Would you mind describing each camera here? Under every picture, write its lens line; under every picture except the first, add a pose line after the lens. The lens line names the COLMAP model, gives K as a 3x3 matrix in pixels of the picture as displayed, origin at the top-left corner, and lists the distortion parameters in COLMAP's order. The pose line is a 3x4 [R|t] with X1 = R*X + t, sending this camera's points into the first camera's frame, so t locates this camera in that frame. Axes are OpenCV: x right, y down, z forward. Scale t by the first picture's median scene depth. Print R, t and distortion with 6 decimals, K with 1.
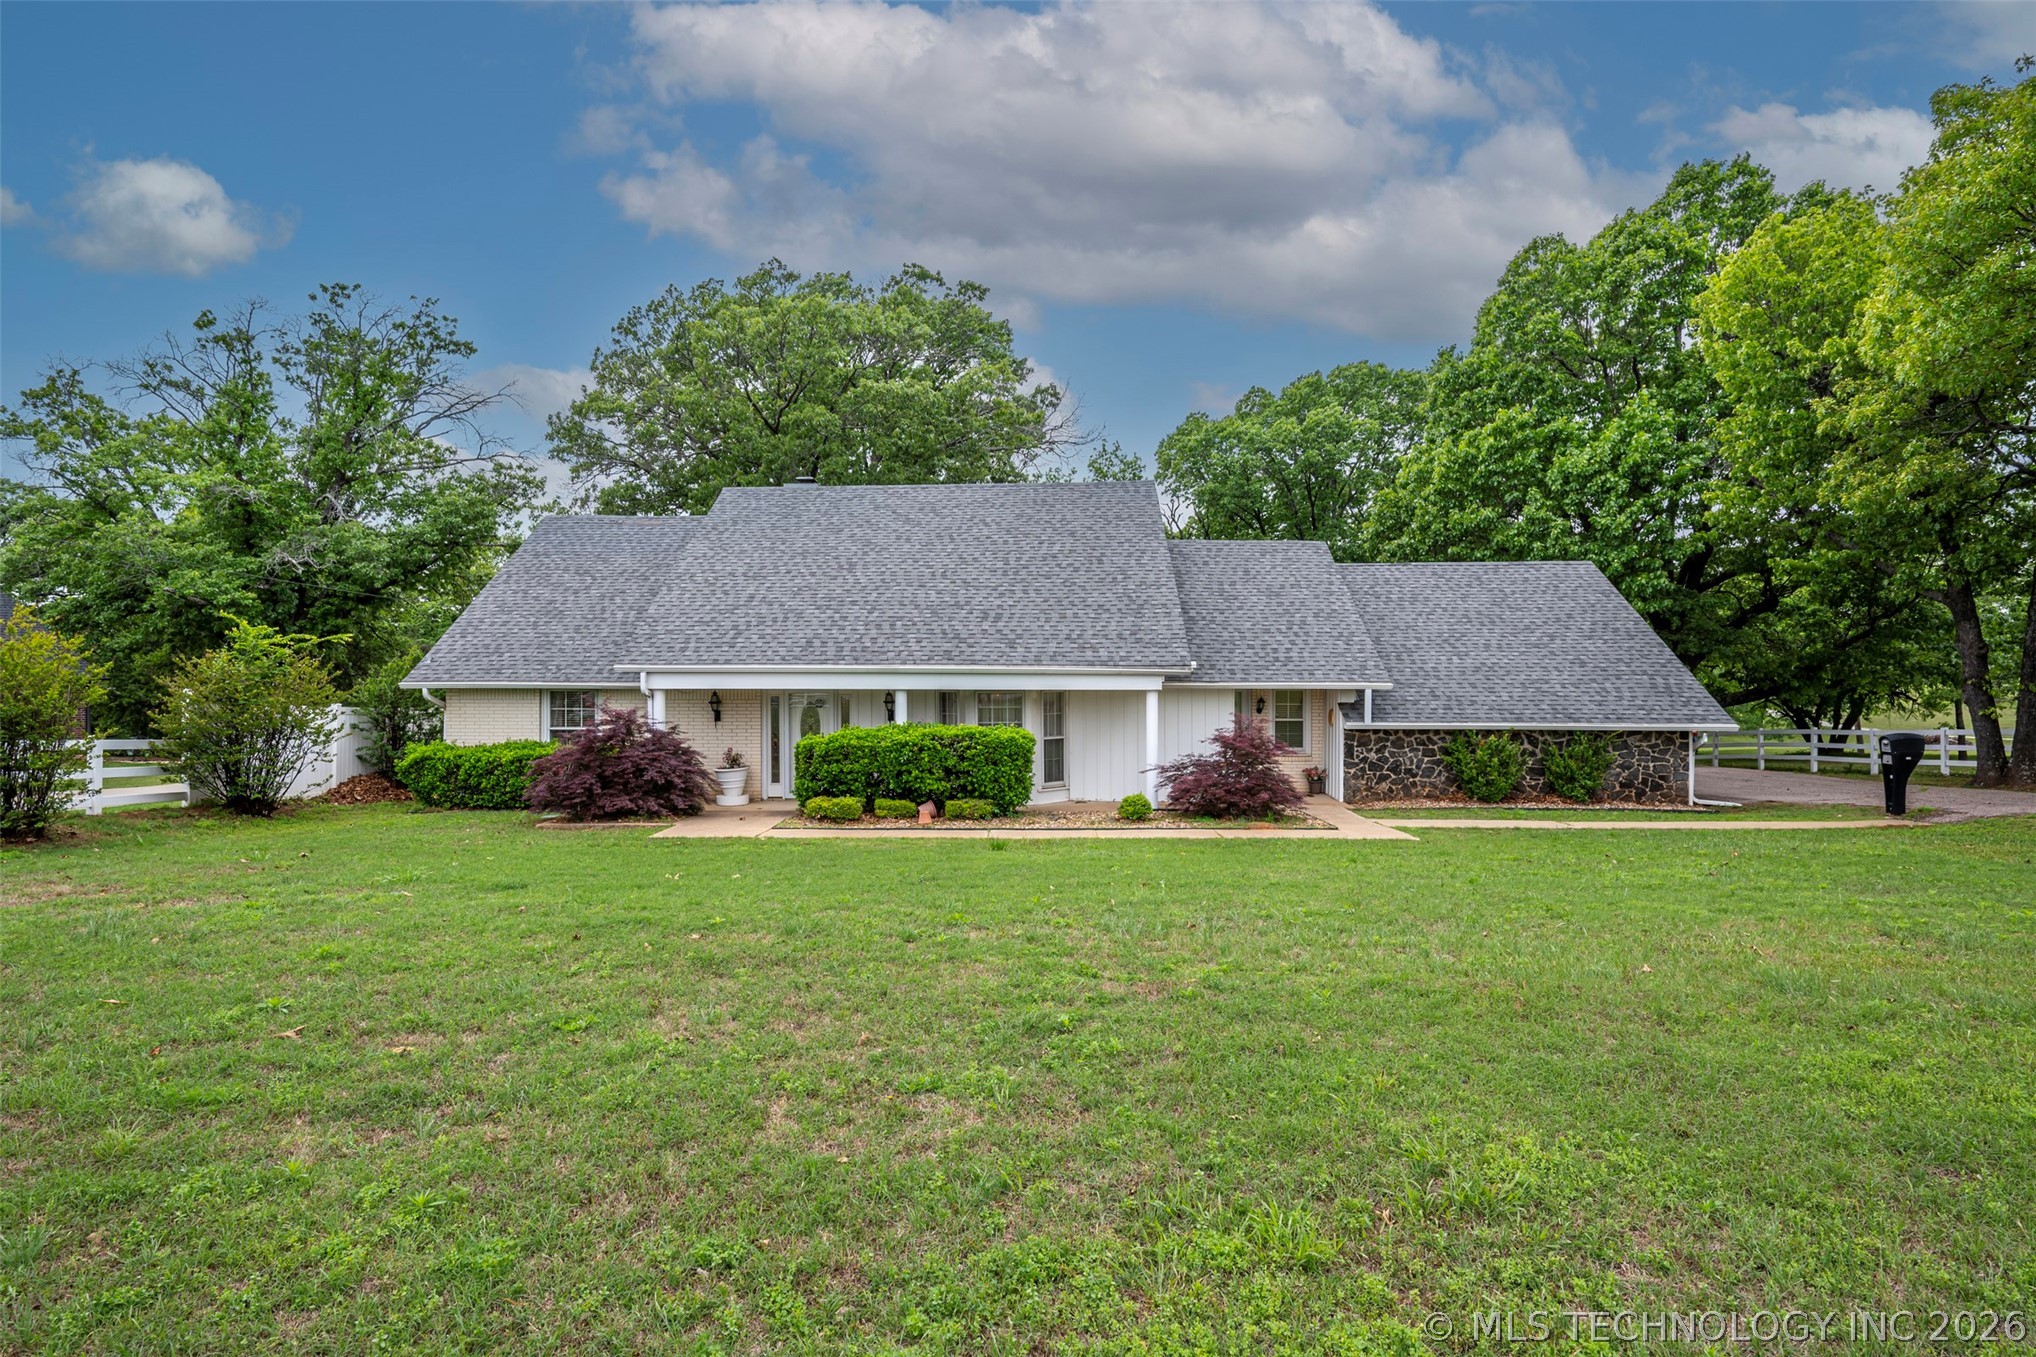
lens RADIAL K [[1108.5, 0, 1015.4], [0, 1108.5, 674.4], [0, 0, 1]] dist [-0.001305, 0.000775]
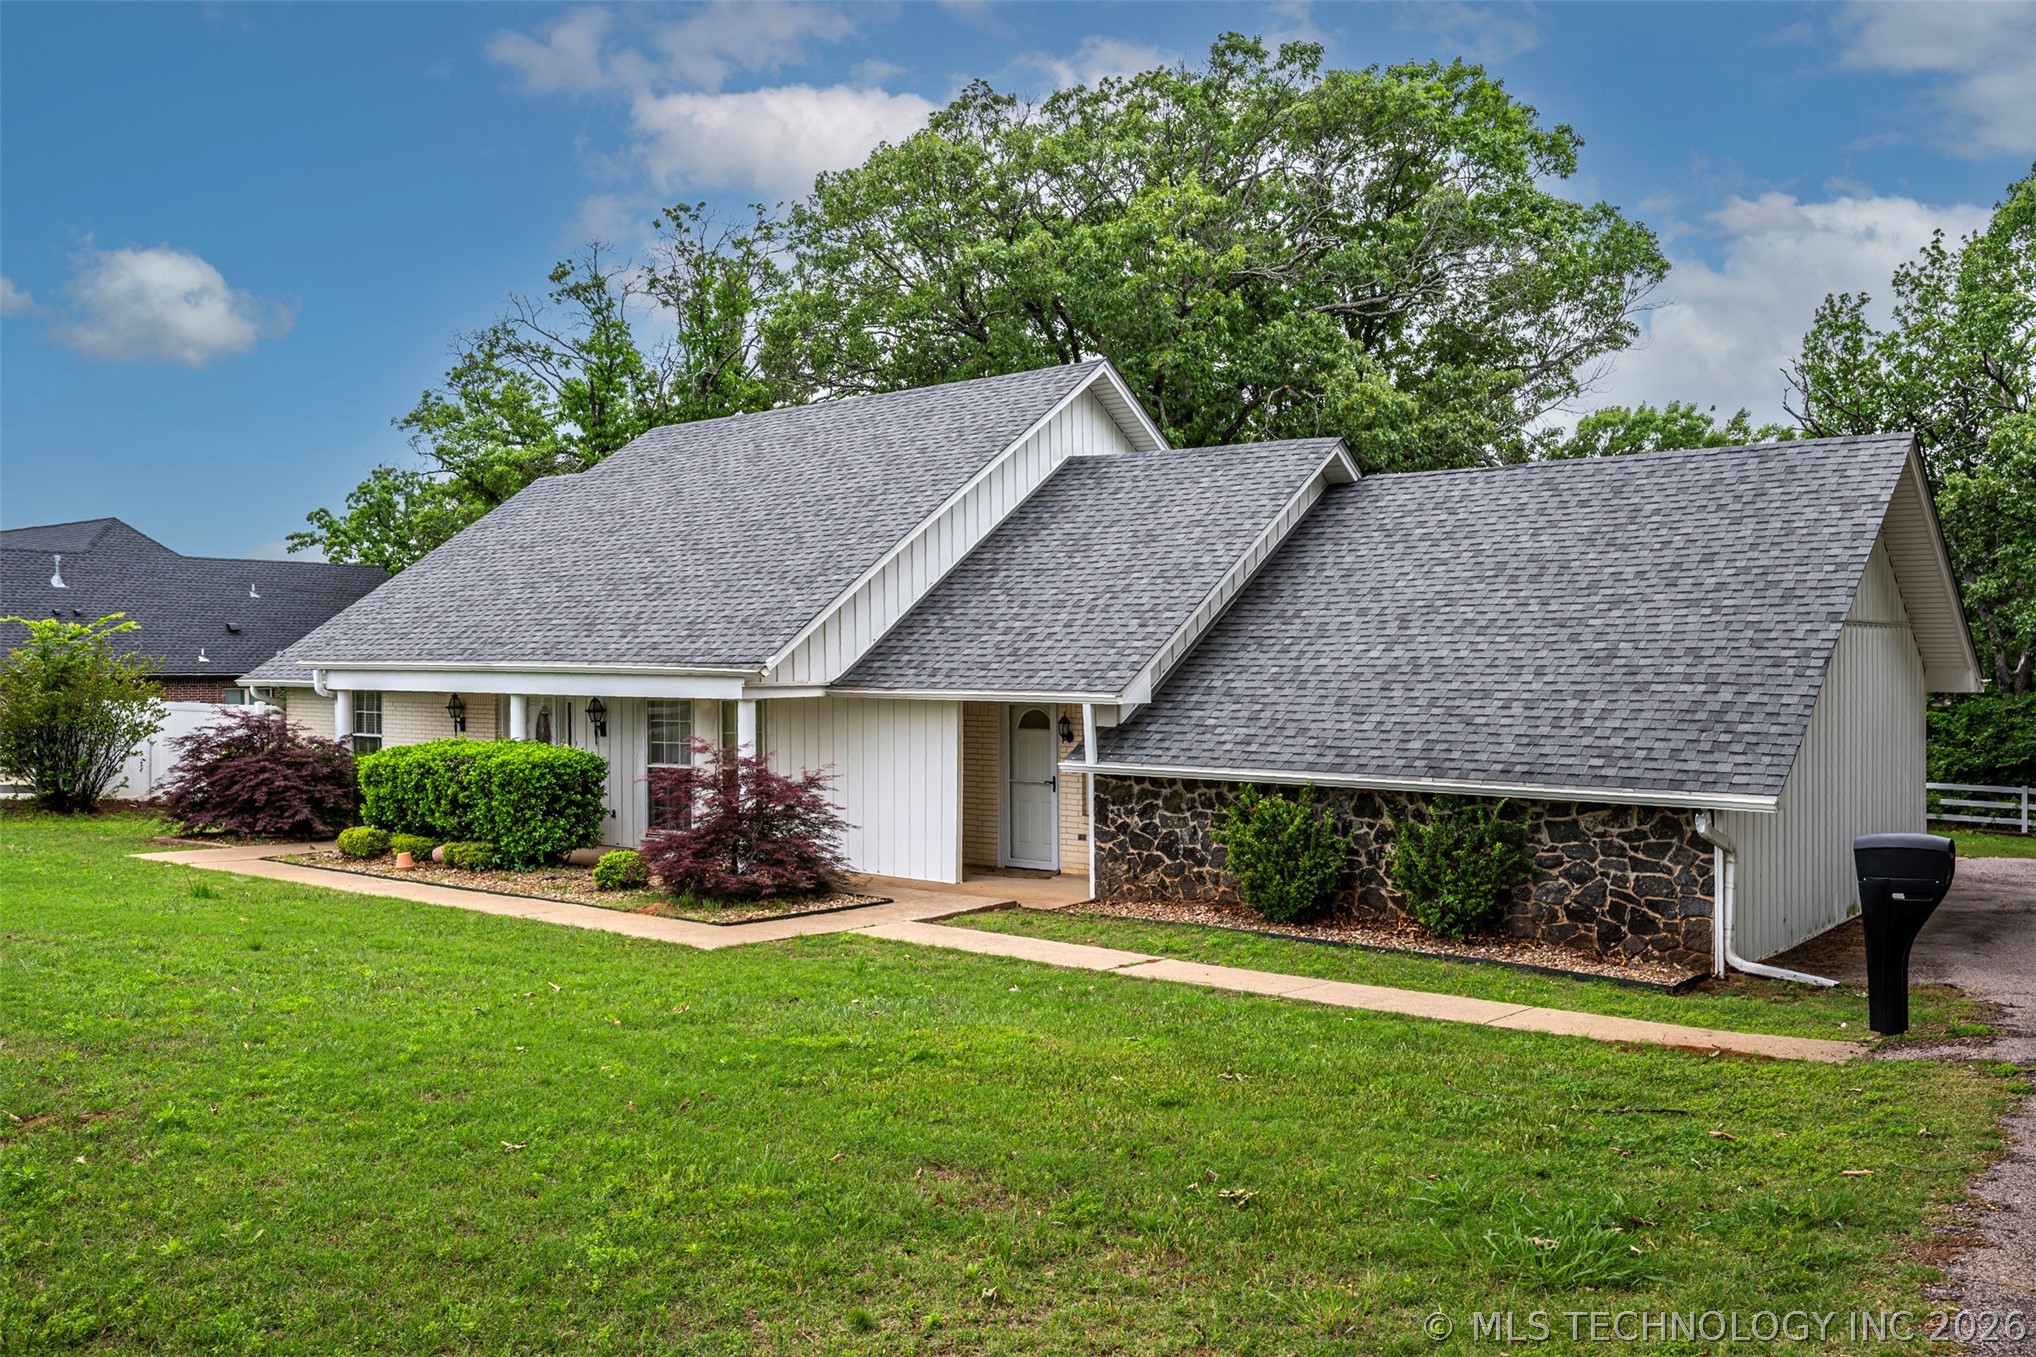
lens RADIAL K [[1725.2, 0, 1023.3], [0, 1725.2, 673.1], [0, 0, 1]] dist [0.001309, 0.000400]
pose [[0.791912, 0.005689, -0.610609, 0.817484], [-0.005623, 0.999982, 0.002024, -0.004576], [0.610610, 0.001831, 0.791930, 0.262627]]
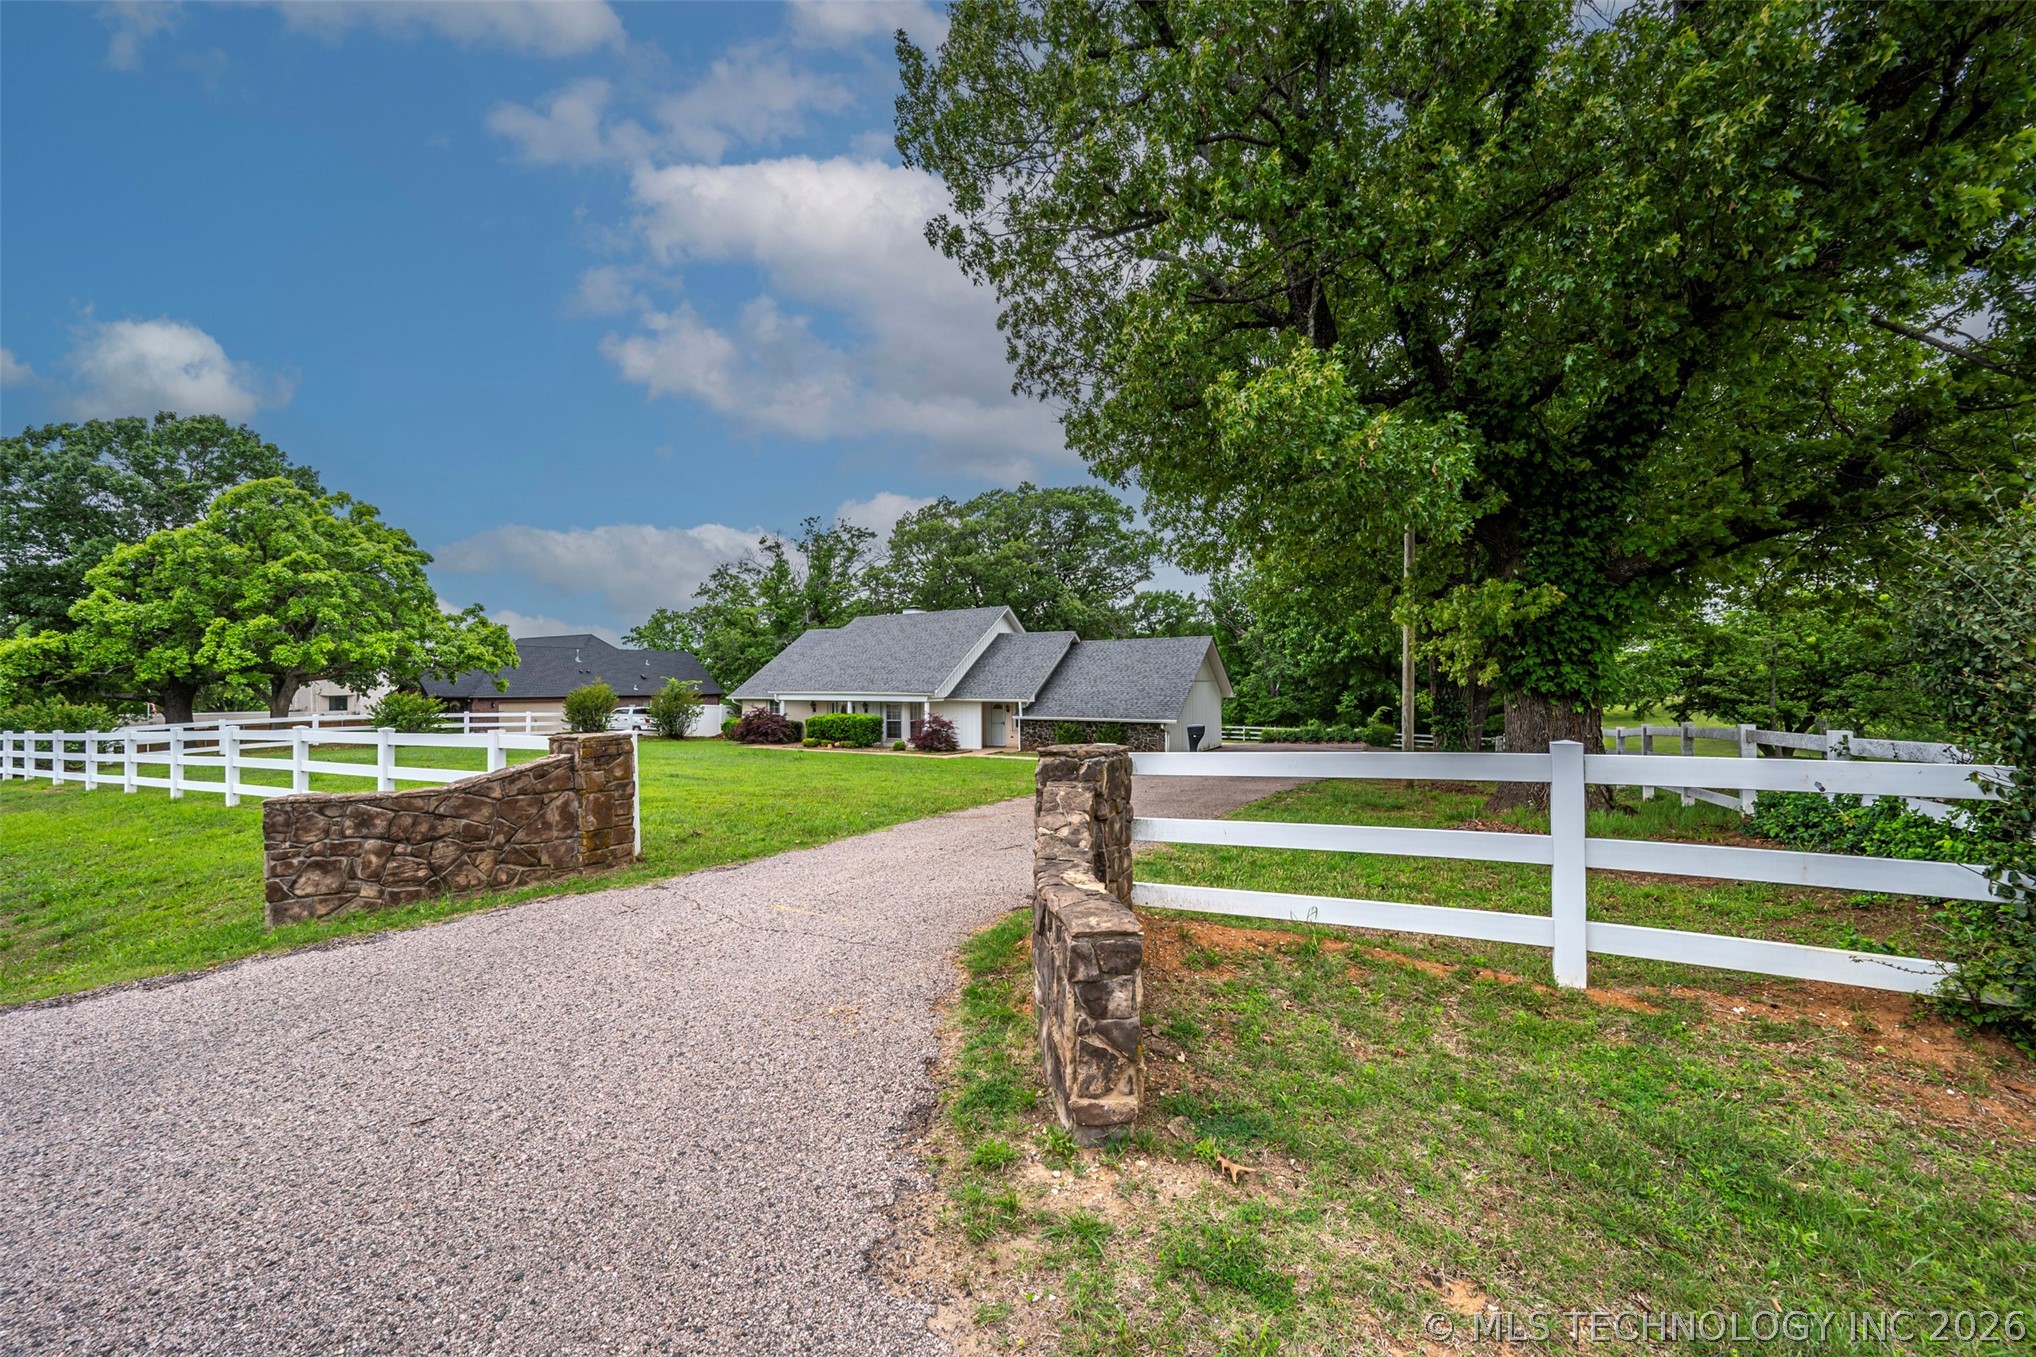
lens RADIAL K [[800.9, 0, 1016.8], [0, 800.9, 685.7], [0, 0, 1]] dist [0.002526, 0.000070]
pose [[0.881548, -0.000827, -0.472095, 1.079135], [-0.000717, 0.999995, -0.003090, -0.015357], [0.472095, 0.003062, 0.881543, -0.474915]]
